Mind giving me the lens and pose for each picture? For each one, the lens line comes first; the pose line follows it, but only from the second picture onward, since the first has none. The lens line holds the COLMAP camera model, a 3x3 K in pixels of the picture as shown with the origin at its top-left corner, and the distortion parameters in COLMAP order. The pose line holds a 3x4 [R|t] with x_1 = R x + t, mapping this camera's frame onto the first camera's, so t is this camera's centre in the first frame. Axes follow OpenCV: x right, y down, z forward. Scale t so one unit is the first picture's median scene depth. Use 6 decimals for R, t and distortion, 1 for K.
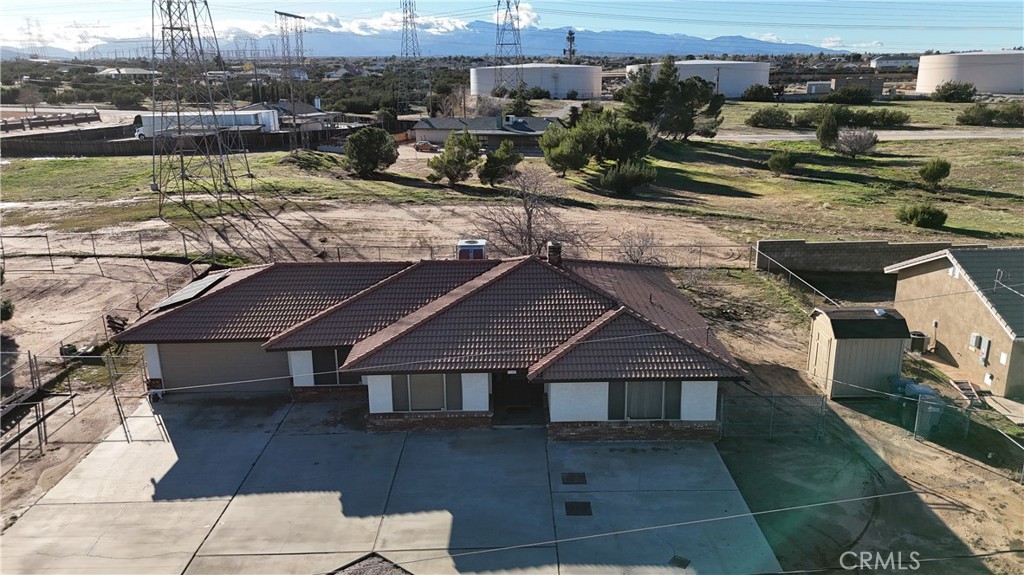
lens RADIAL K [[751.8, 0, 512.0], [0, 751.8, 287.5], [0, 0, 1]] dist [0.064108, -0.073944]
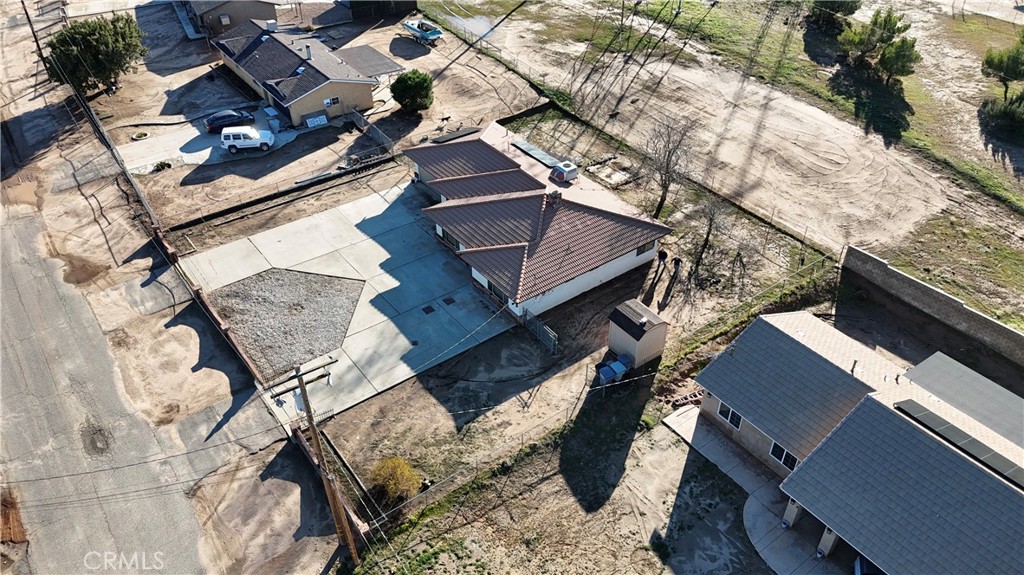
lens RADIAL K [[751.8, 0, 512.0], [0, 751.8, 287.5], [0, 0, 1]] dist [0.064108, -0.073944]
pose [[0.589088, 0.503173, -0.632291, 1.405293], [-0.225429, 0.853739, 0.469374, -0.773397], [0.775988, -0.133966, 0.616357, -0.202040]]
